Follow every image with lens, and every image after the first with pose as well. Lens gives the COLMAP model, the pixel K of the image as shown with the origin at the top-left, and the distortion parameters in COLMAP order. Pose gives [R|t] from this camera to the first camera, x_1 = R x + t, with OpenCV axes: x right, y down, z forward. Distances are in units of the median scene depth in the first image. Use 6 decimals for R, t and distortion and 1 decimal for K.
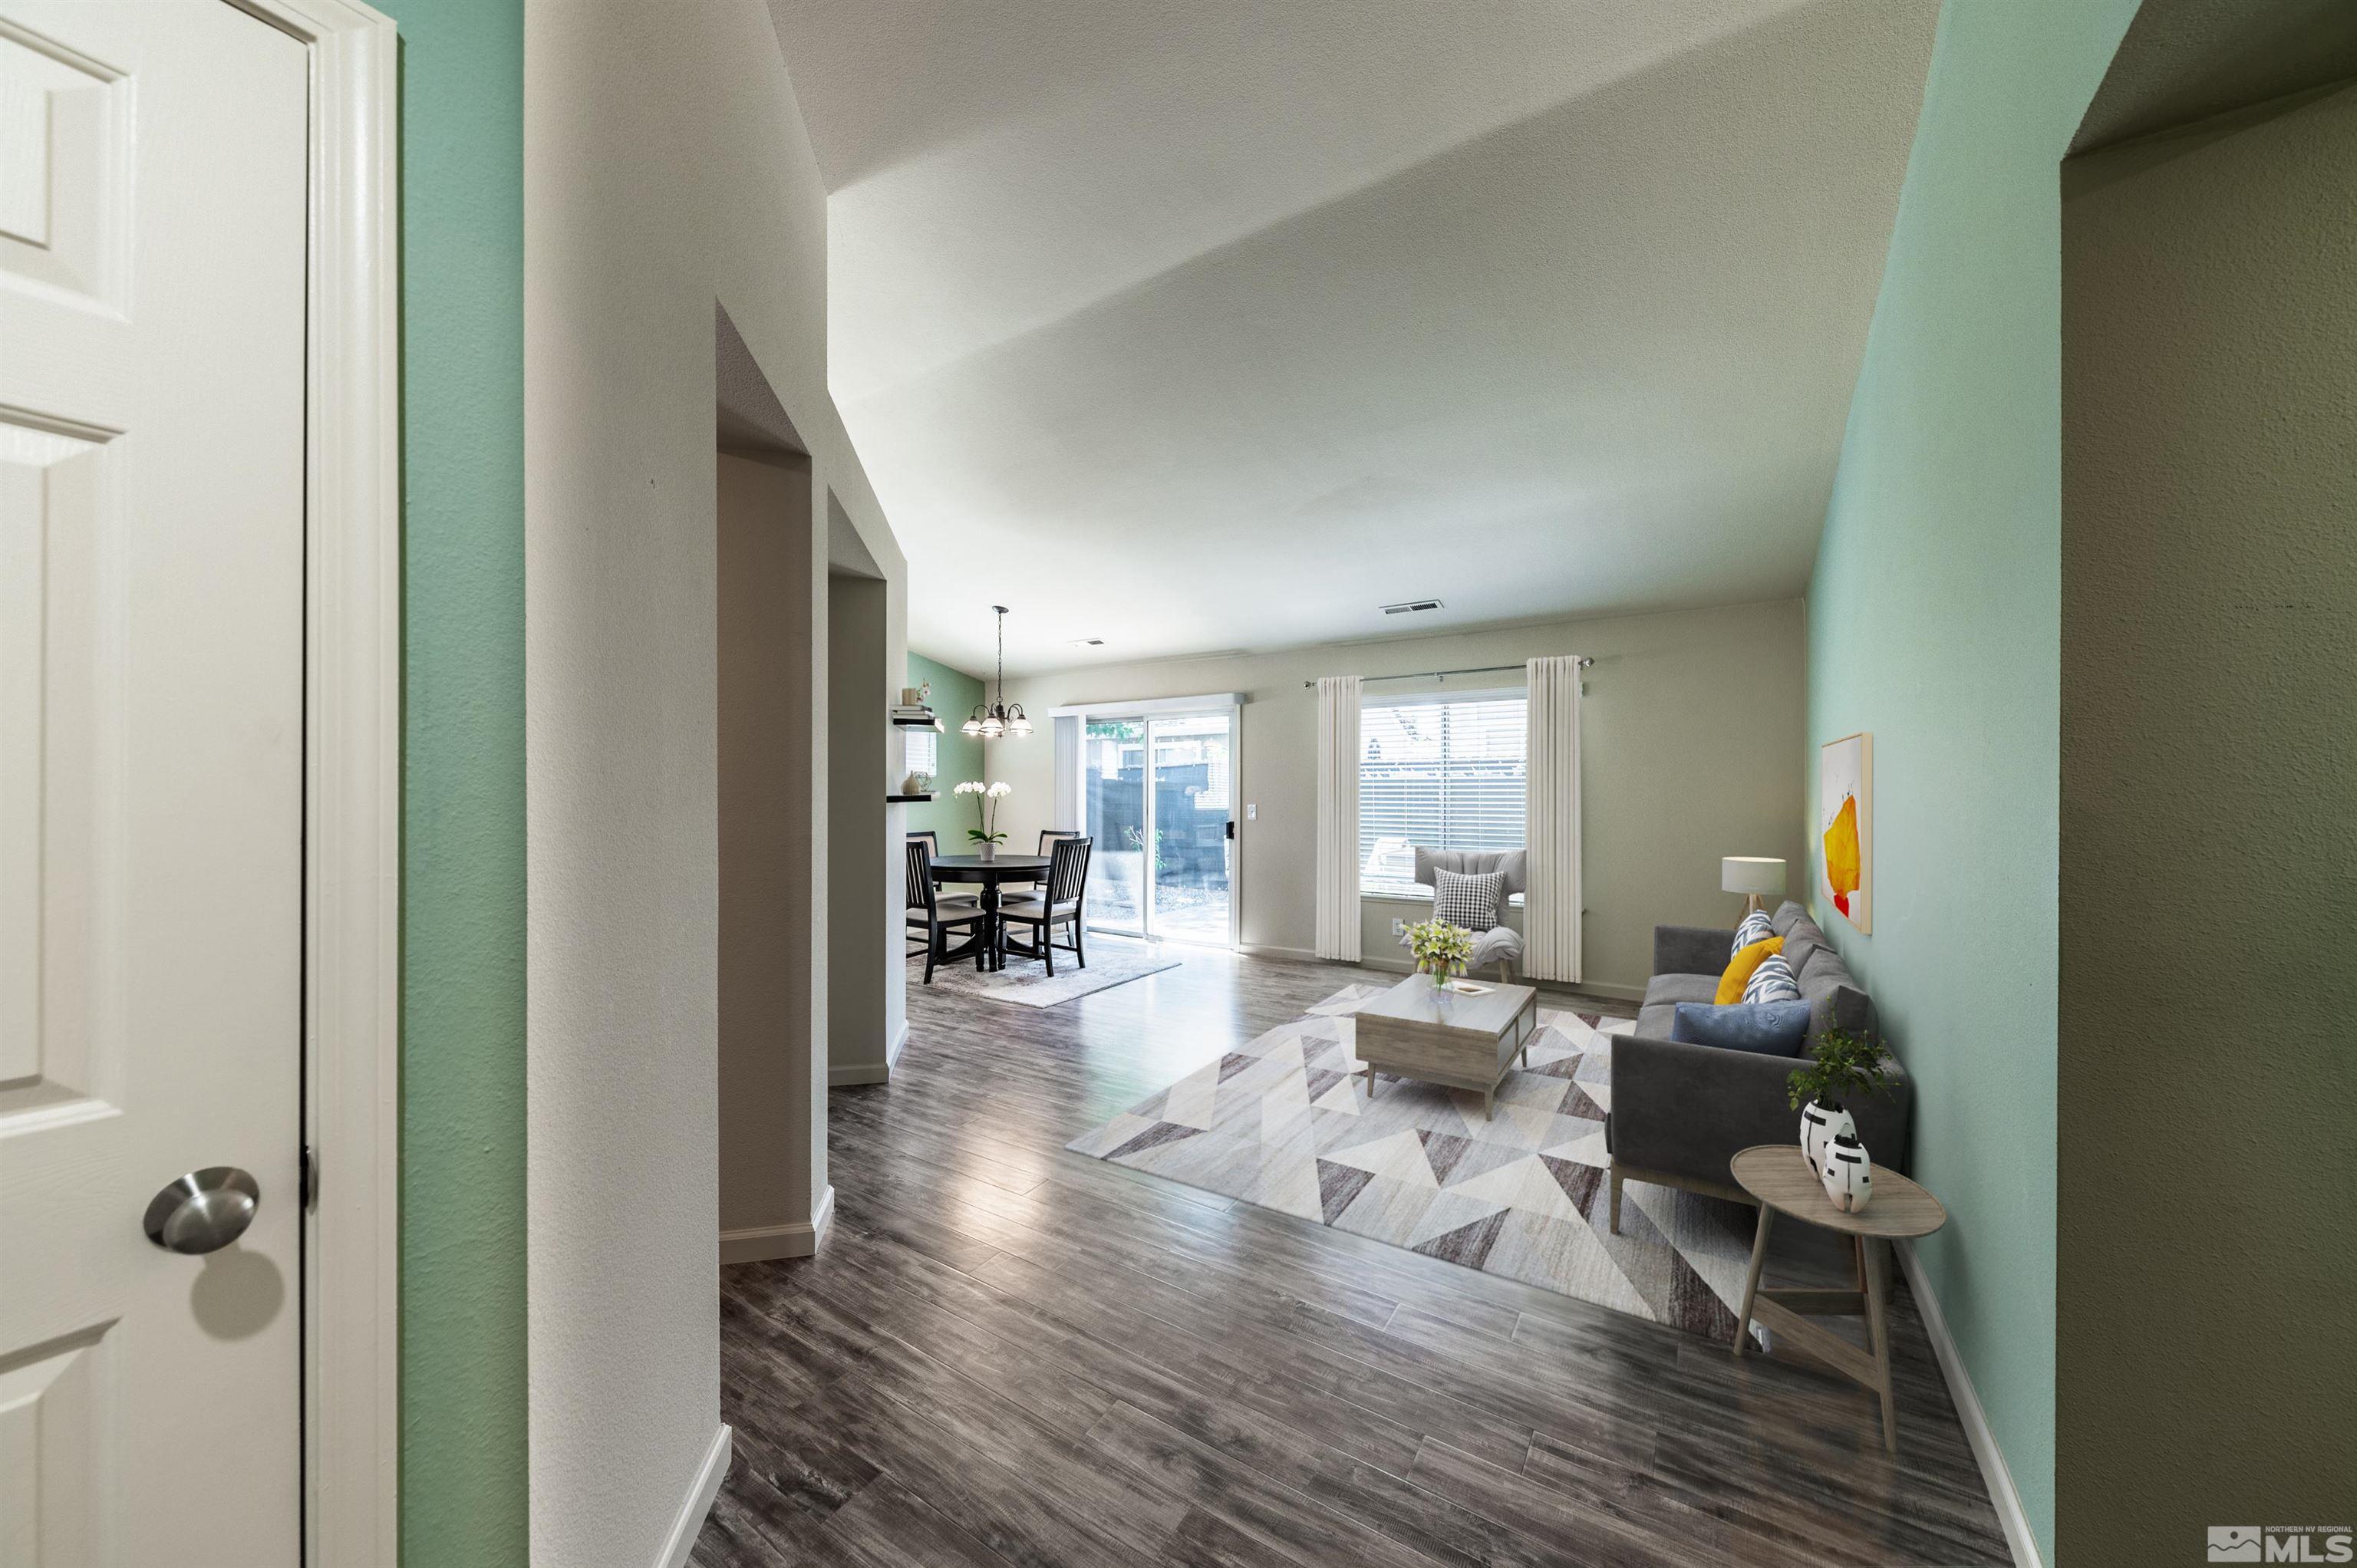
lens RADIAL K [[813.1, 0, 1186.2], [0, 813.1, 785.6], [0, 0, 1]] dist [0.003543, -0.000354]
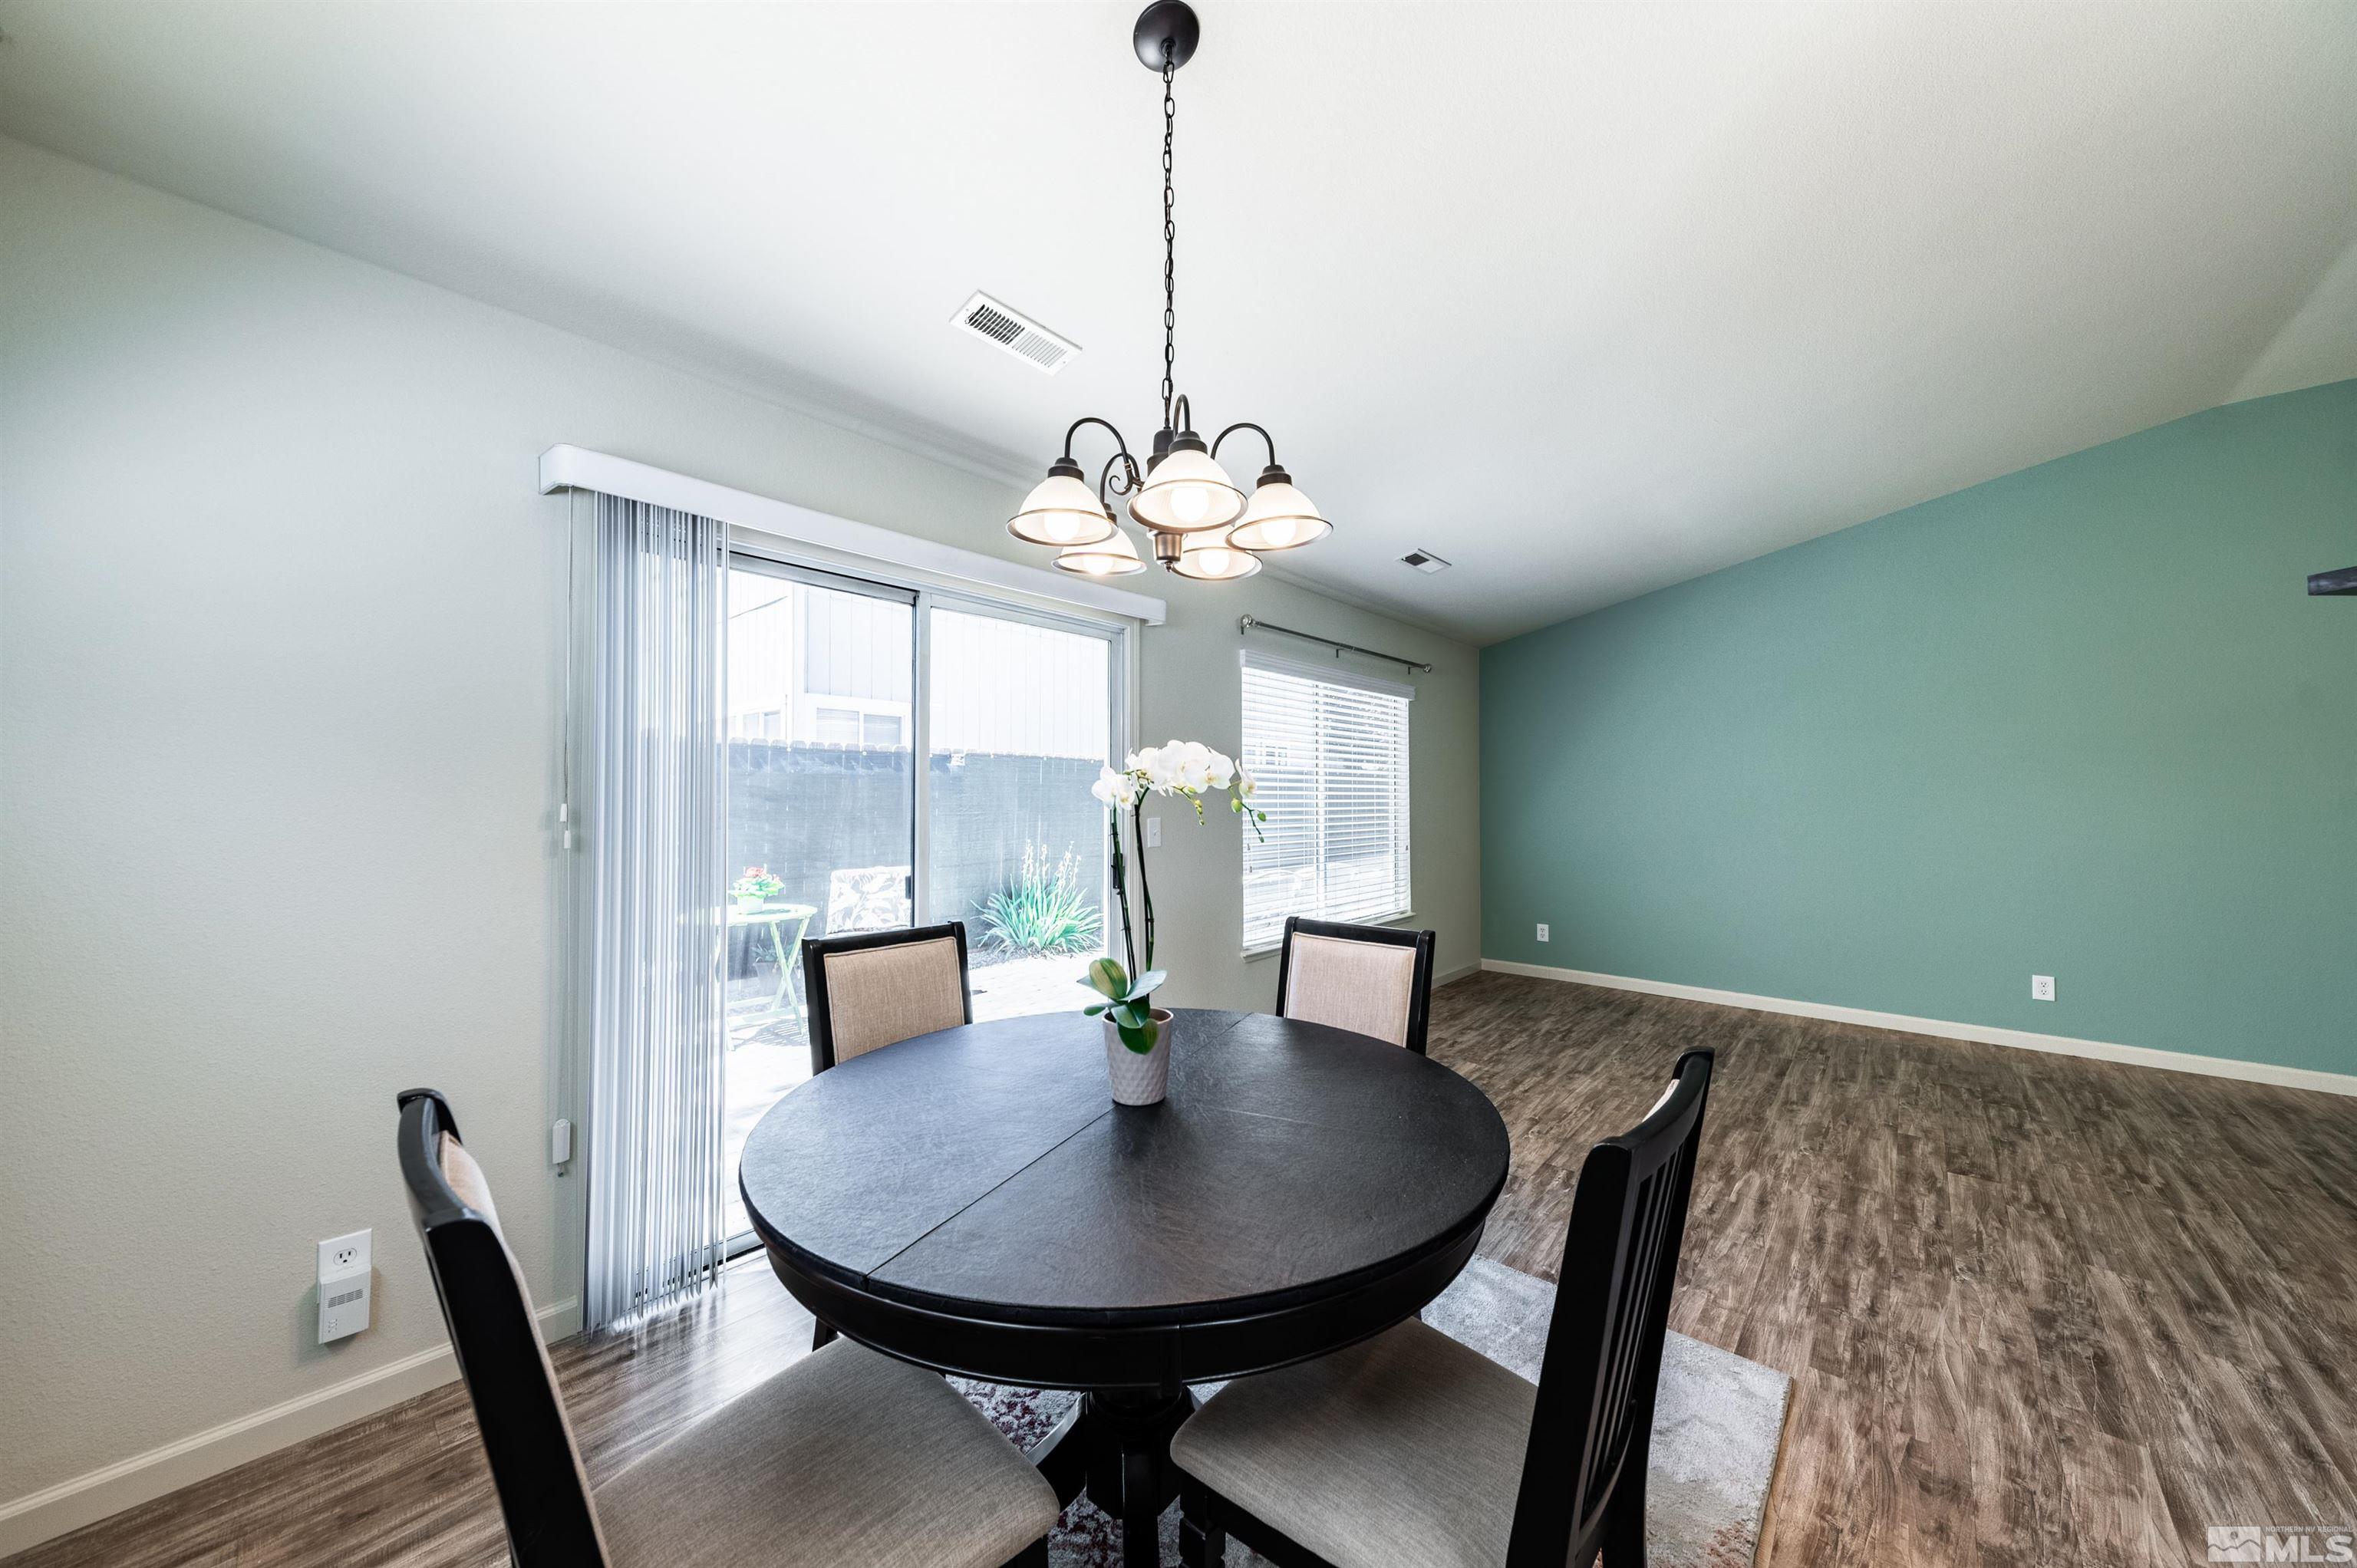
lens RADIAL K [[813.1, 0, 1186.2], [0, 813.1, 785.6], [0, 0, 1]] dist [0.003543, -0.000354]
pose [[0.156352, 0.014199, 0.987599, -0.642190], [-0.013465, 0.999834, -0.012243, 0.011719], [-0.987610, -0.011383, 0.156517, 1.319403]]
